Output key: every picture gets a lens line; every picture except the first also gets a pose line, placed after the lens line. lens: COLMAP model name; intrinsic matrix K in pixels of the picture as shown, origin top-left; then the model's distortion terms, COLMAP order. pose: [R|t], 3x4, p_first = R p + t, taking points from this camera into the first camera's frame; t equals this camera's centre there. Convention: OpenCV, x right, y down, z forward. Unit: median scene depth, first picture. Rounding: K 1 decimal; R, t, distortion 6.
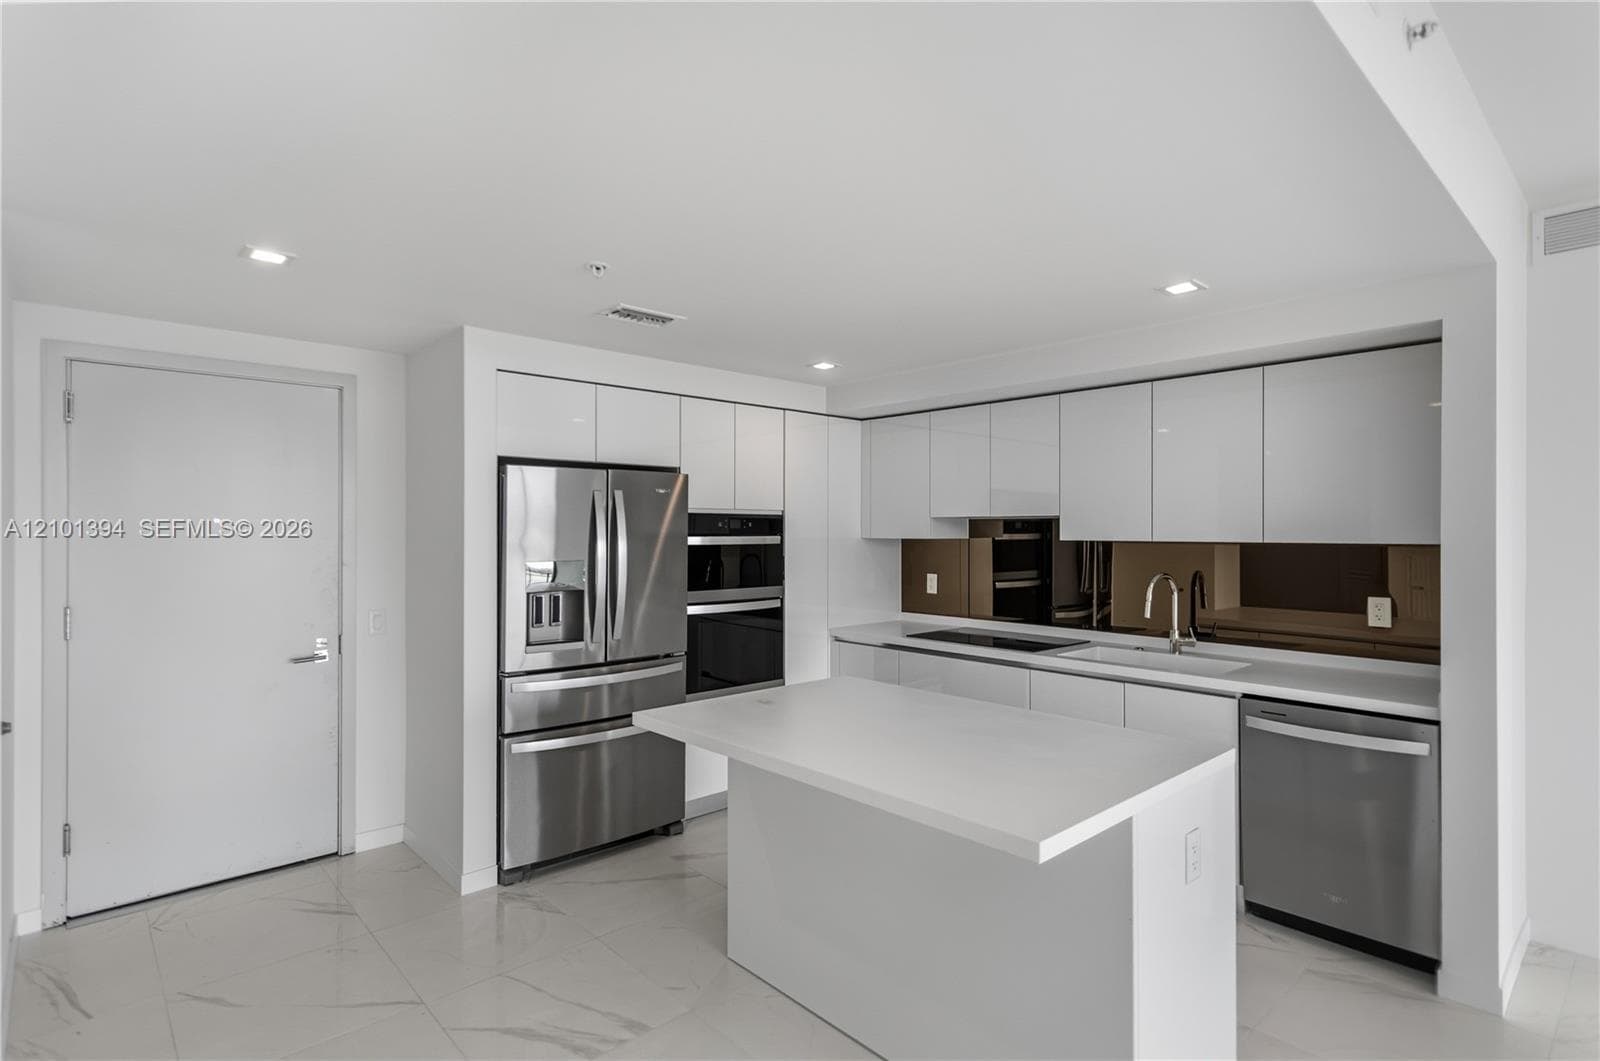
lens RADIAL K [[801.0, 0, 797.1], [0, 801.0, 525.3], [0, 0, 1]] dist [0.000027, 0.000309]
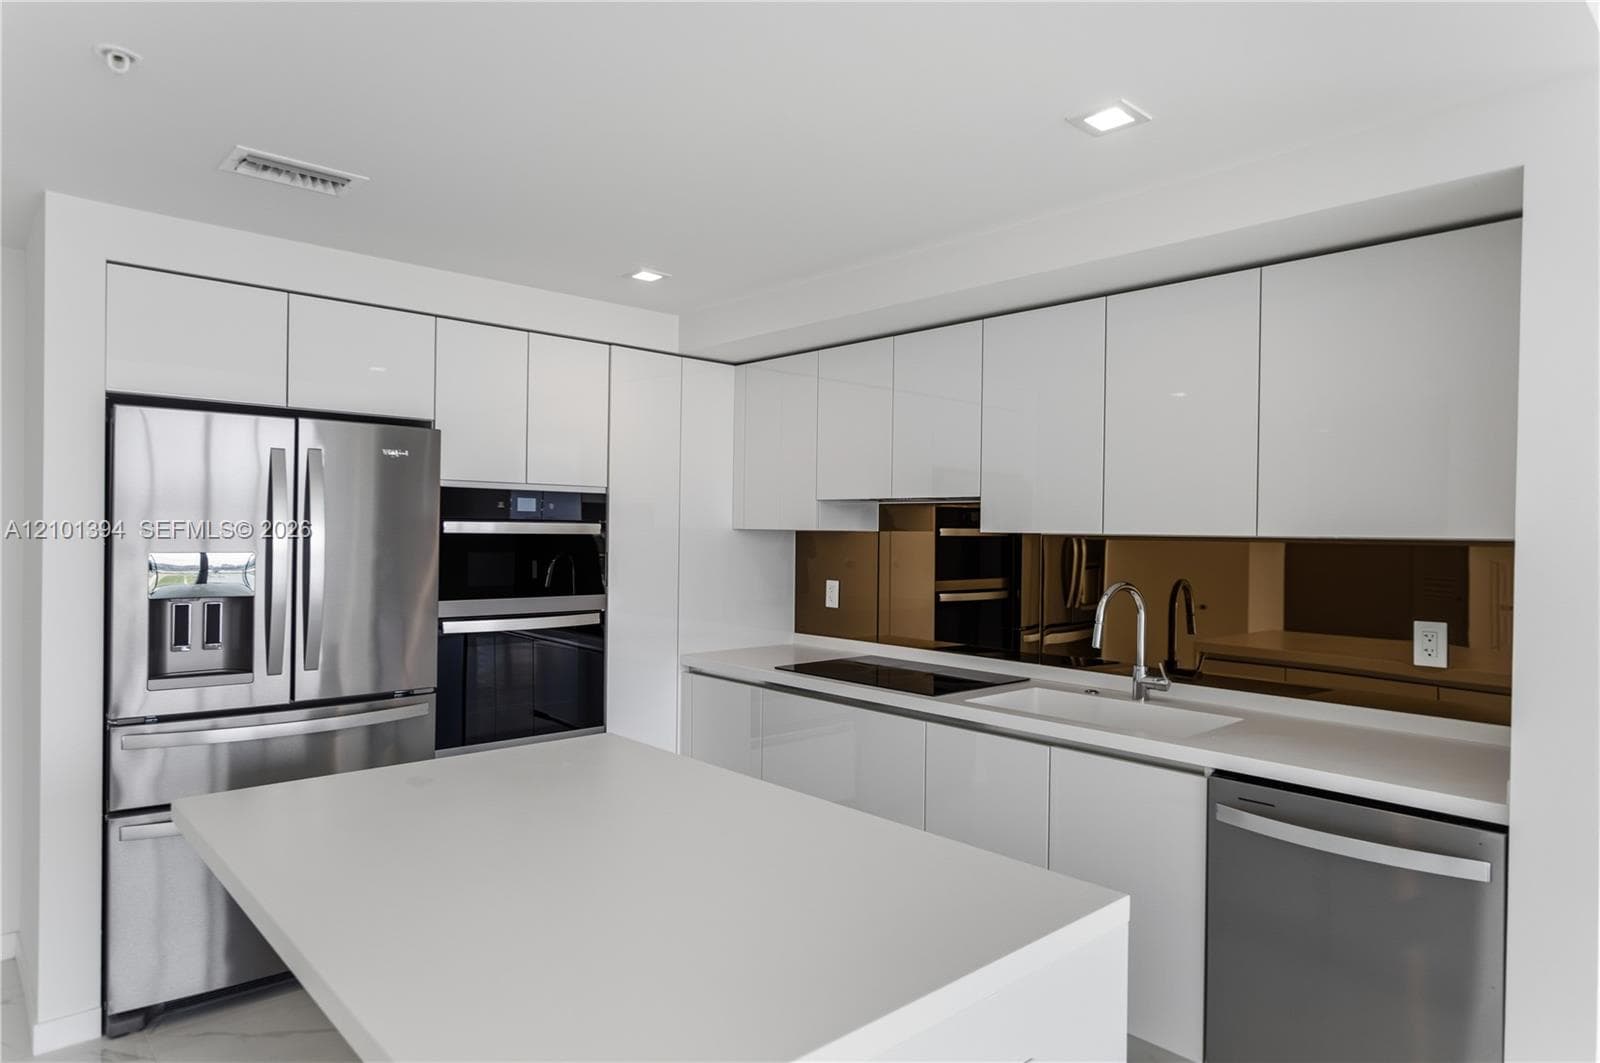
lens RADIAL K [[943.0, 0, 800.0], [0, 943.0, 531.5], [0, 0, 1]] dist [-0.013535, 0.000480]
pose [[0.999899, 0.012980, 0.005775, 0.169440], [-0.013026, 0.999883, 0.007986, 0.013072], [-0.005671, -0.008060, 0.999951, 0.193146]]
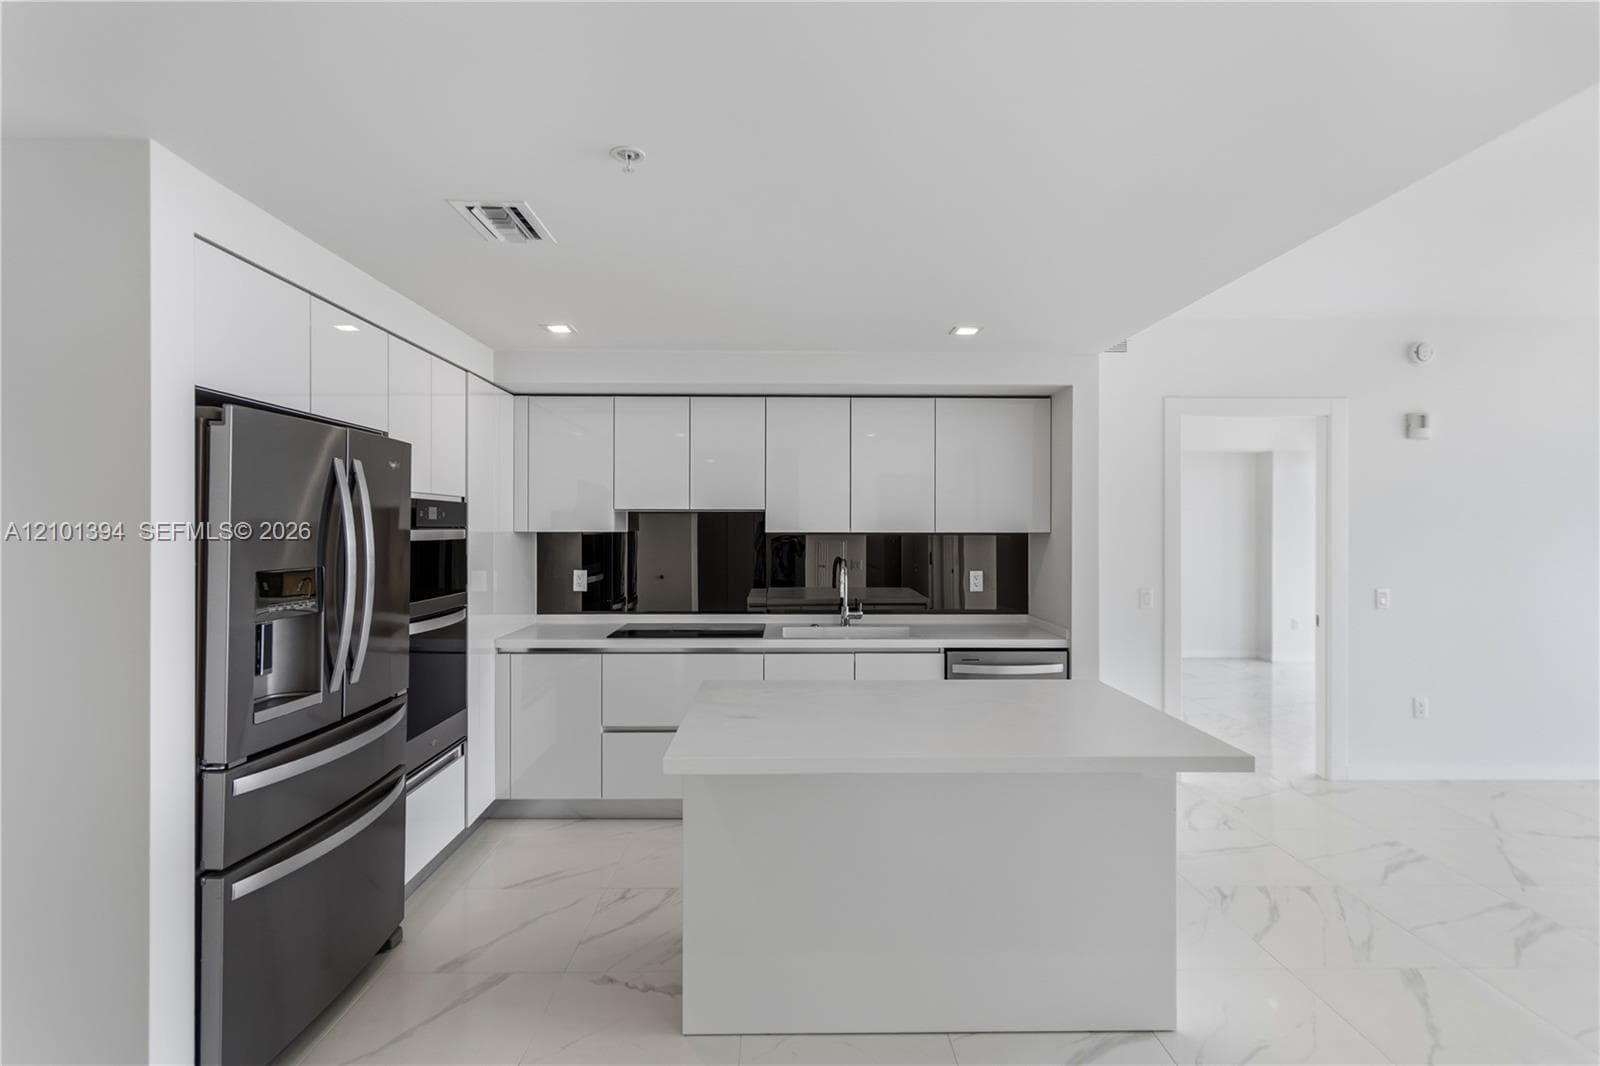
lens RADIAL K [[777.5, 0, 791.1], [0, 777.5, 522.7], [0, 0, 1]] dist [0.005889, -0.000352]
pose [[0.666383, 0.005512, 0.745589, -0.437478], [-0.005391, 0.999982, -0.002574, 0.008066], [-0.745590, -0.002304, 0.666401, 0.271484]]
